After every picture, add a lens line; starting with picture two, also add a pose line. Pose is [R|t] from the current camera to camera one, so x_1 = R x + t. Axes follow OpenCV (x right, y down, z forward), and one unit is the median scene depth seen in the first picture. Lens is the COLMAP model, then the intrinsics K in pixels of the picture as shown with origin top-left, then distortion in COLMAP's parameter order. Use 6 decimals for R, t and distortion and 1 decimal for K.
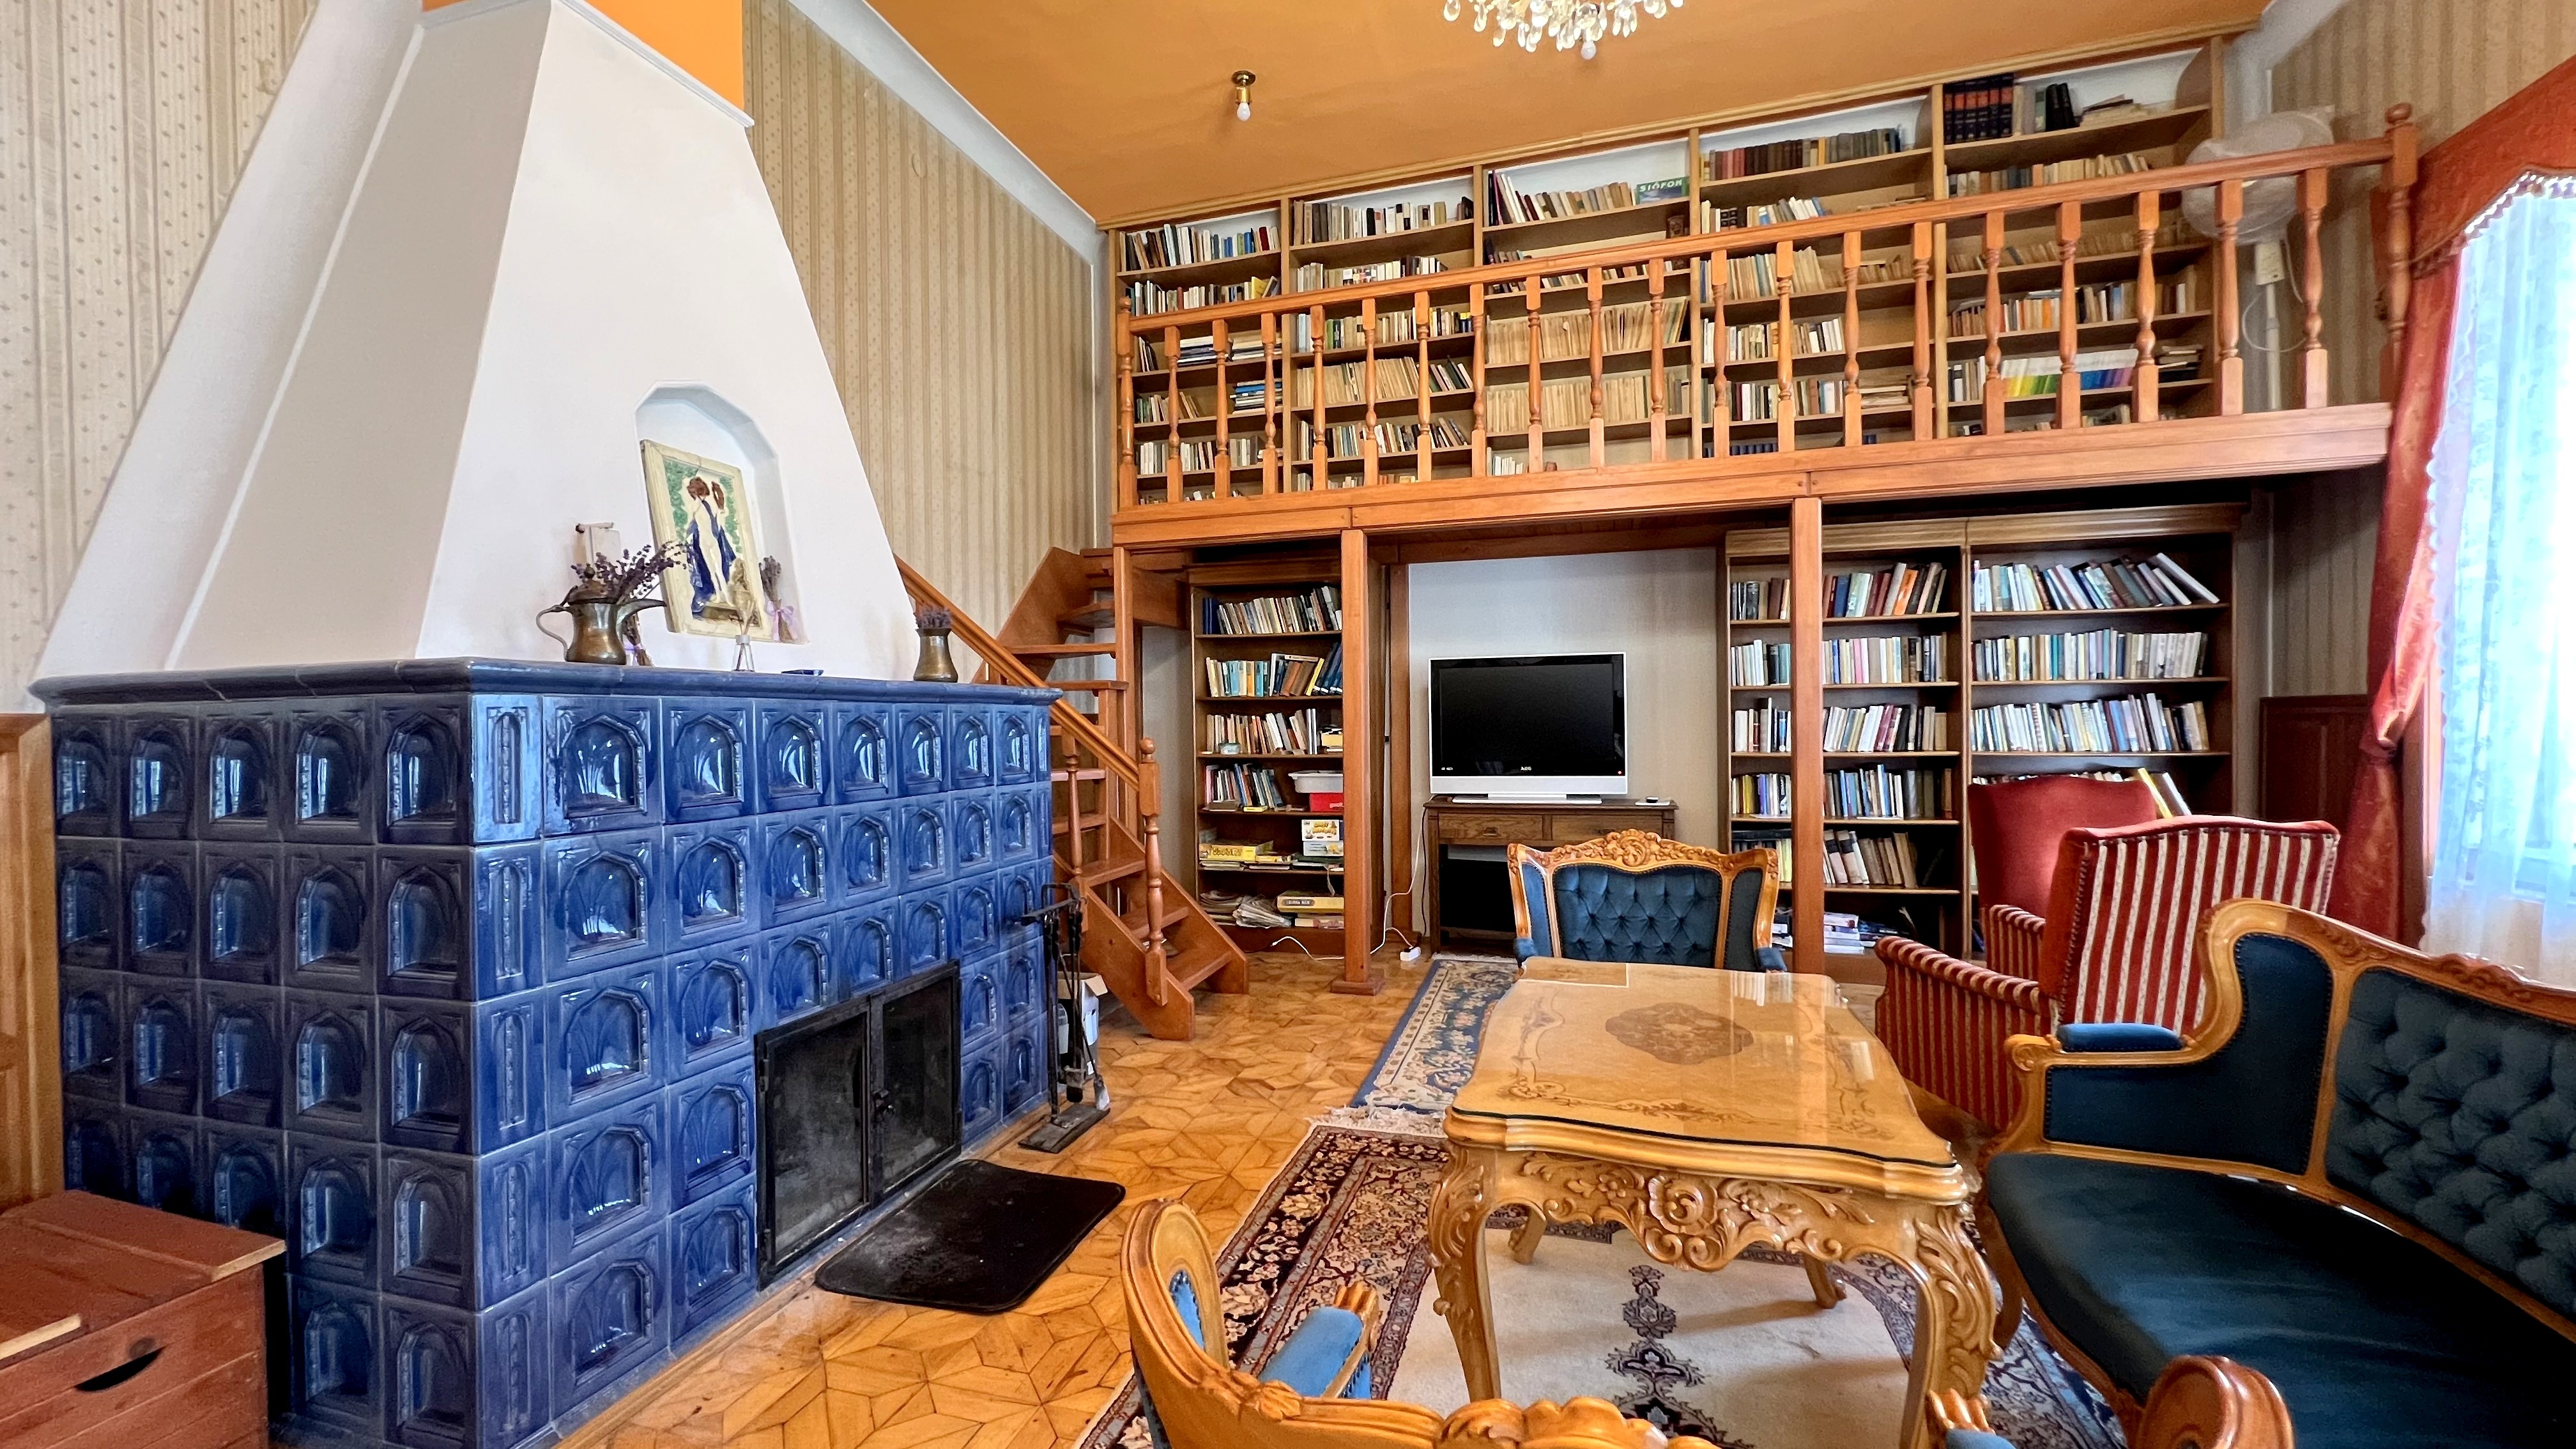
lens RADIAL K [[1034.7, 0, 1291.4], [0, 1034.7, 726.0], [0, 0, 1]] dist [0.000703, 0.000307]
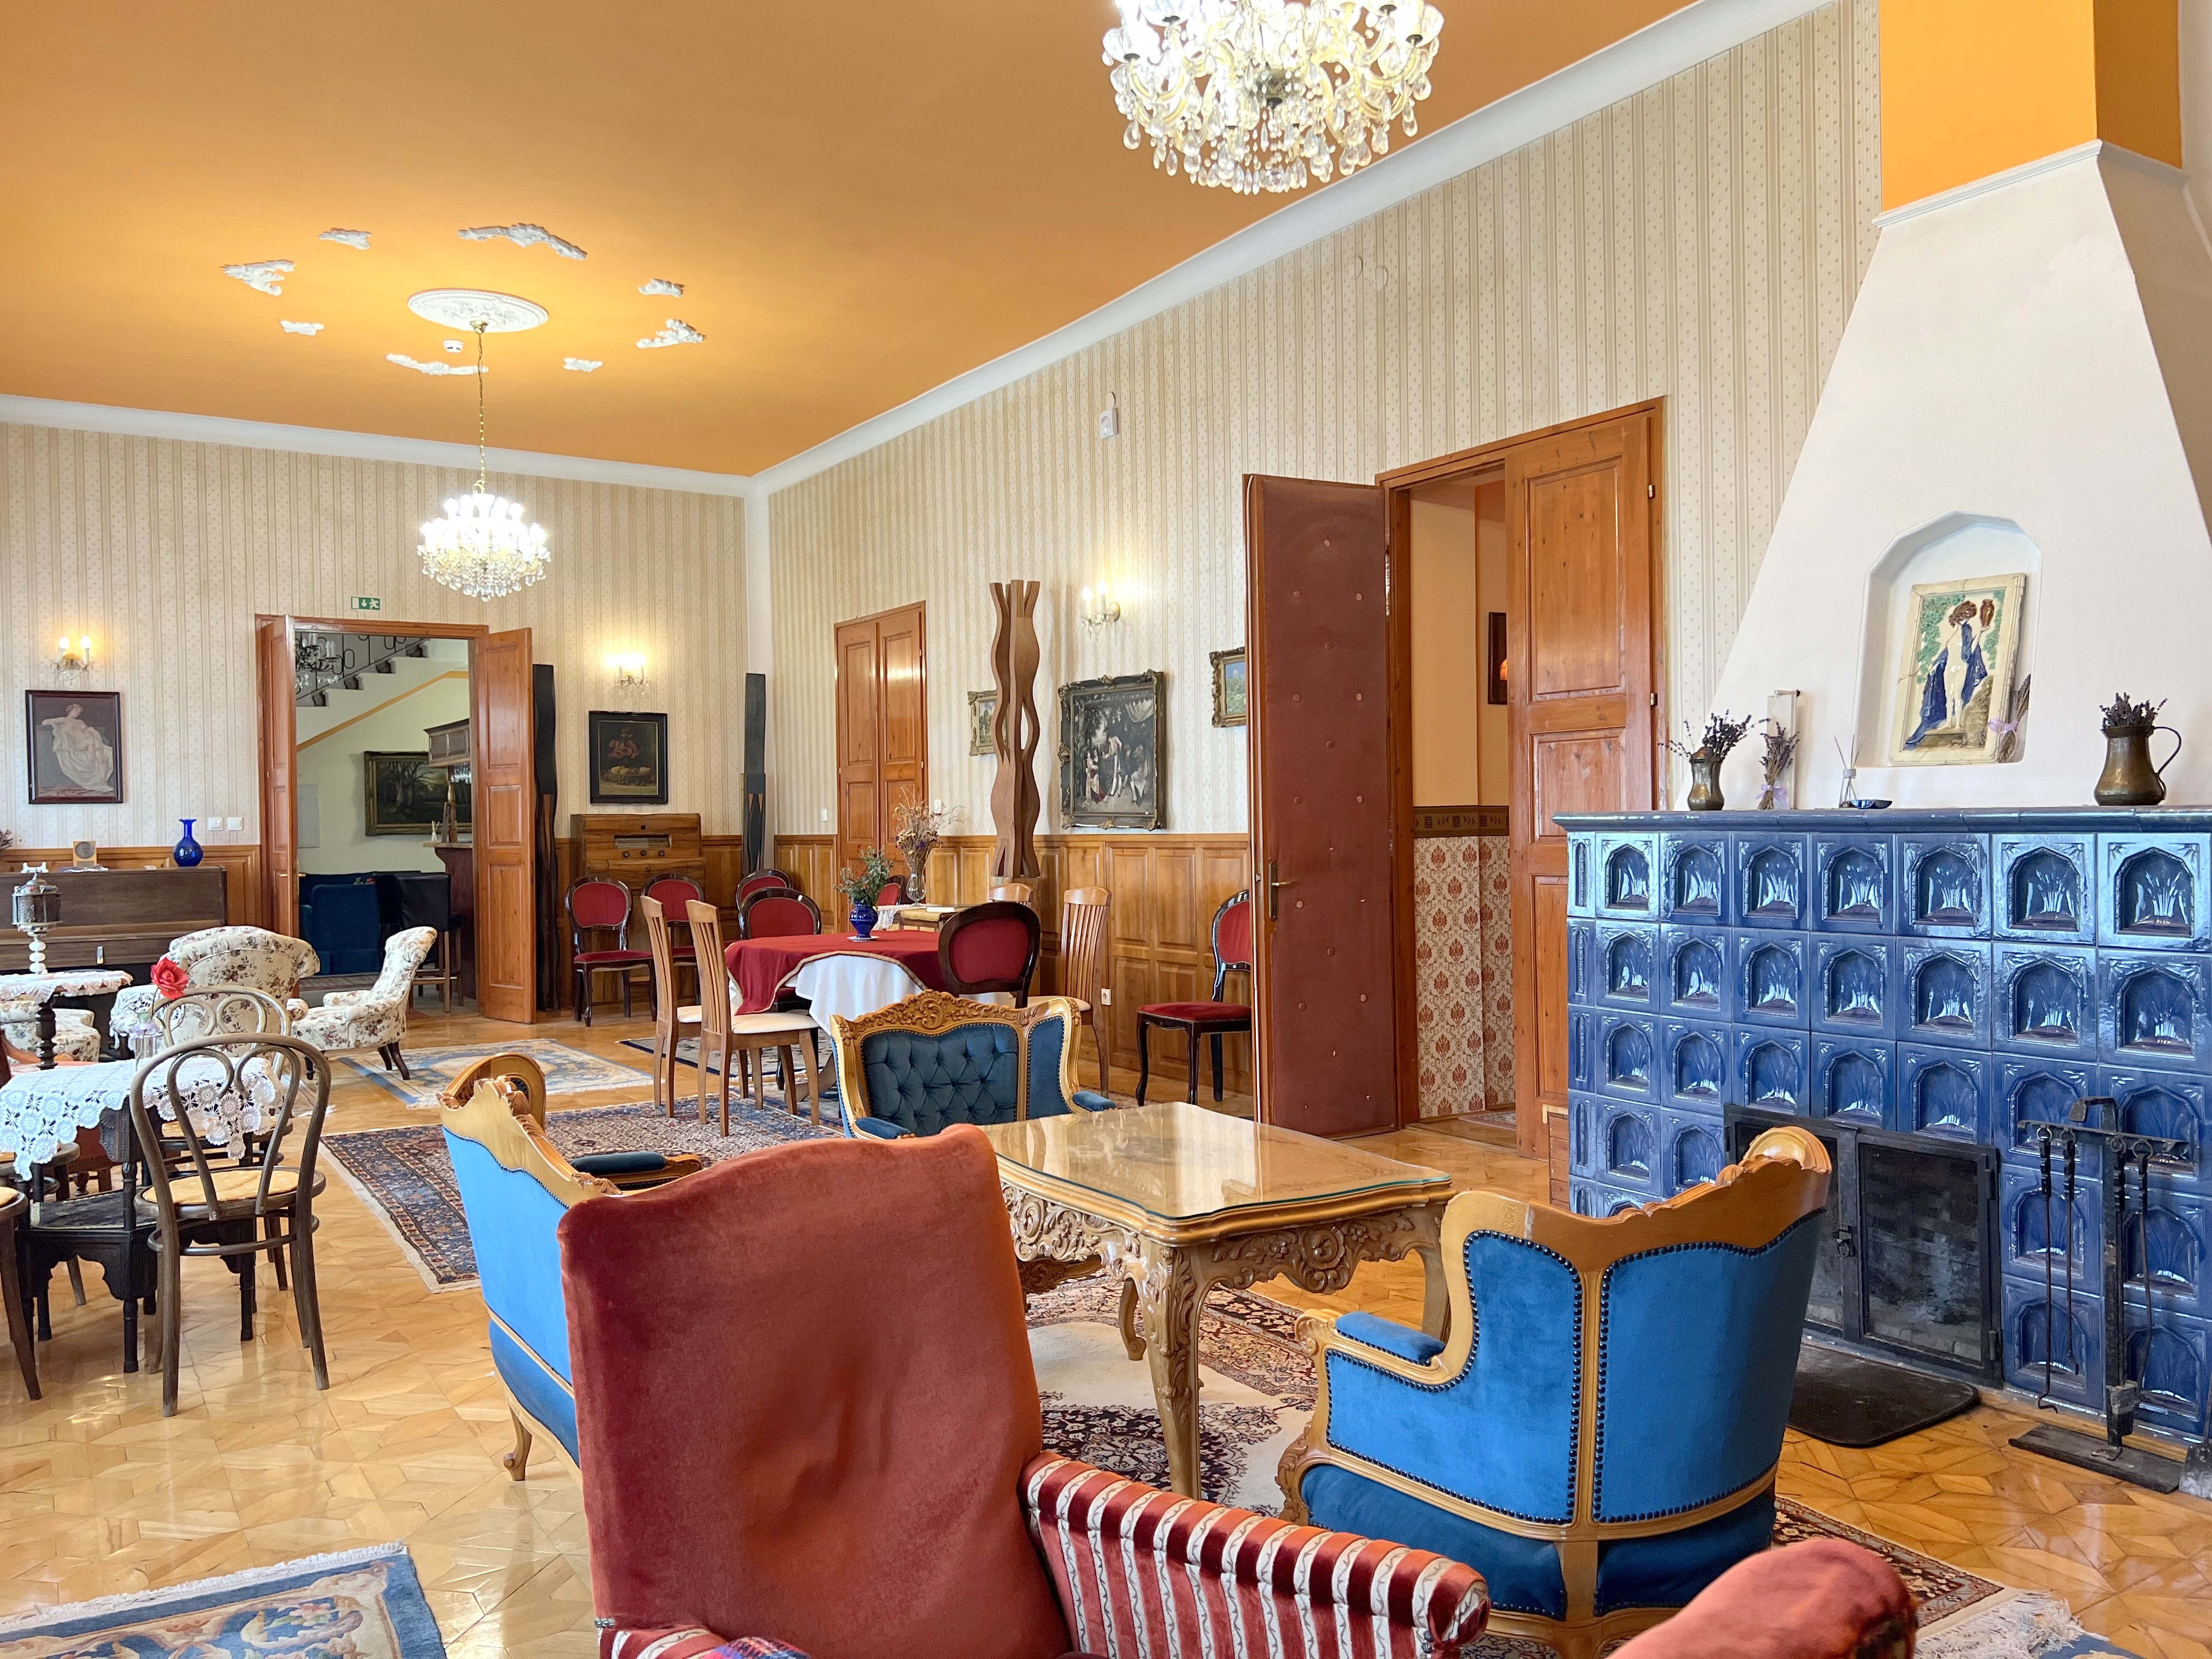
lens RADIAL K [[1673.6, 0, 1111.1], [0, 1673.6, 833.8], [0, 0, 1]] dist [0.067841, -0.075229]
pose [[-0.645878, 0.031958, -0.762771, 0.680573], [0.020892, 0.999489, 0.024185, -0.040522], [0.763154, -0.000315, -0.646216, 0.797267]]
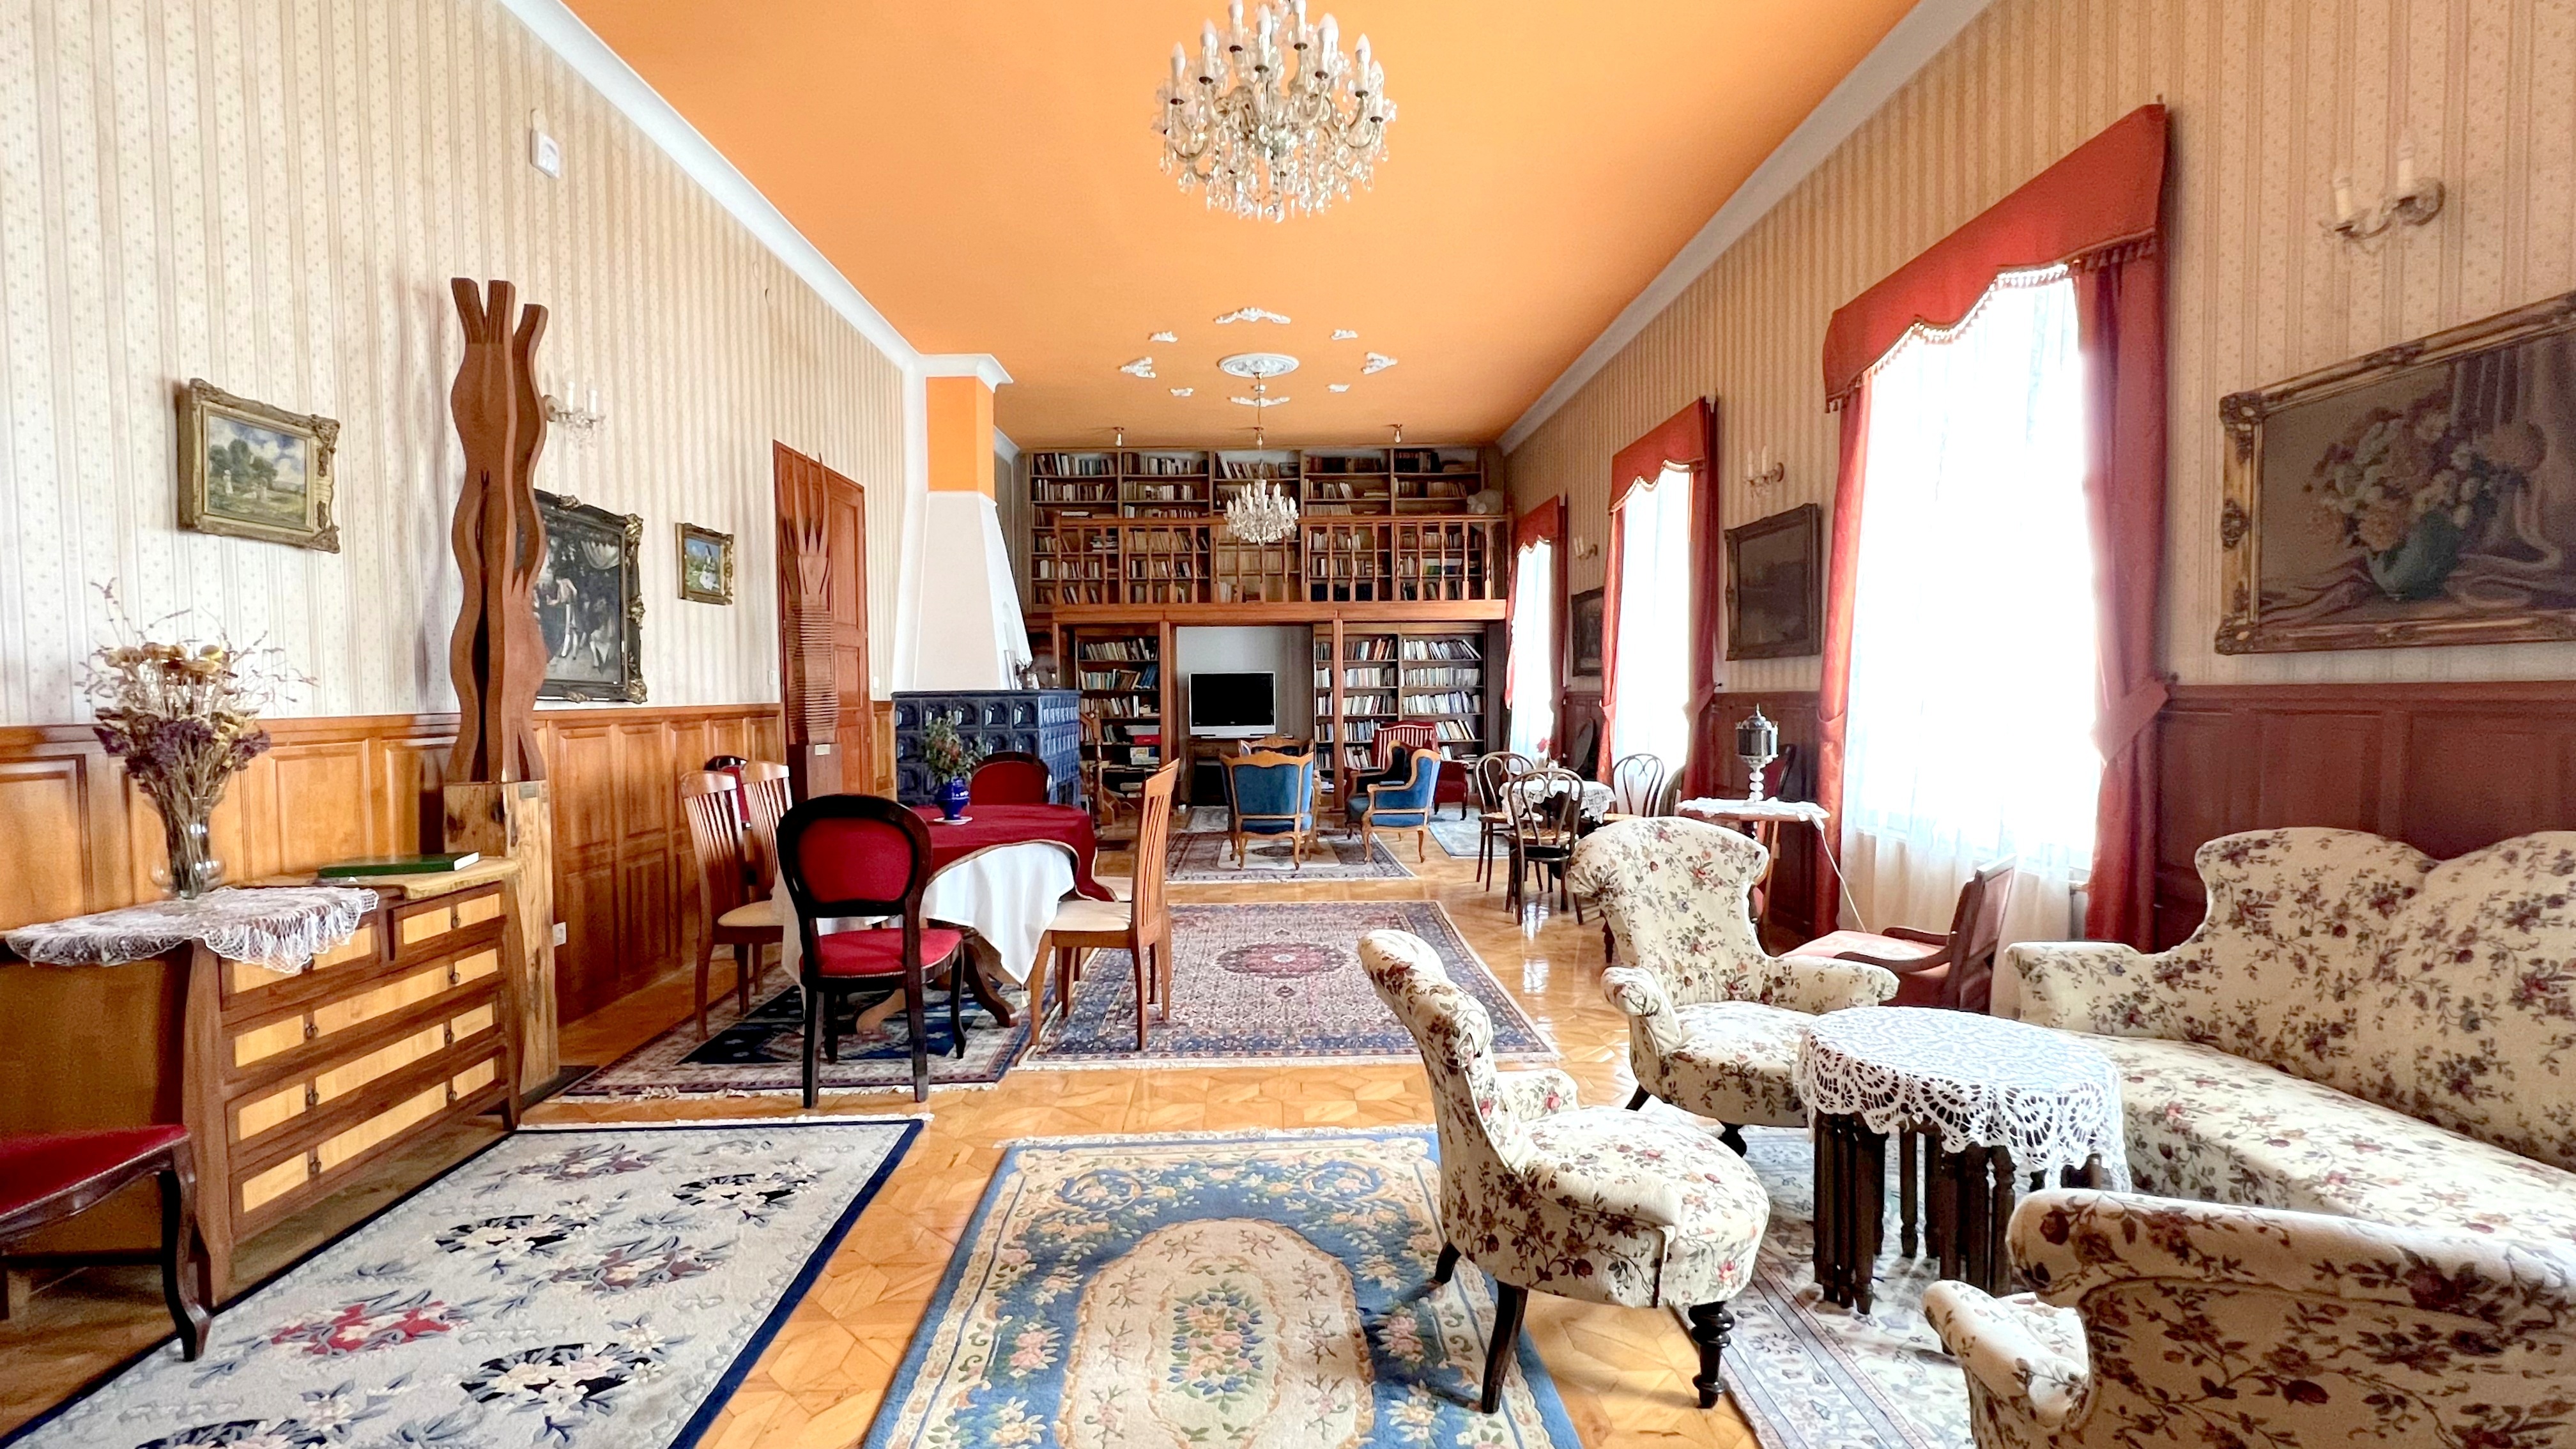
lens RADIAL K [[1121.5, 0, 1292.7], [0, 1121.5, 727.4], [0, 0, 1]] dist [-0.000656, -0.000037]
pose [[0.947453, -0.006956, 0.319820, -0.466734], [0.000347, 0.999785, 0.020717, 0.000745], [-0.319895, -0.019518, 0.947252, -1.474399]]
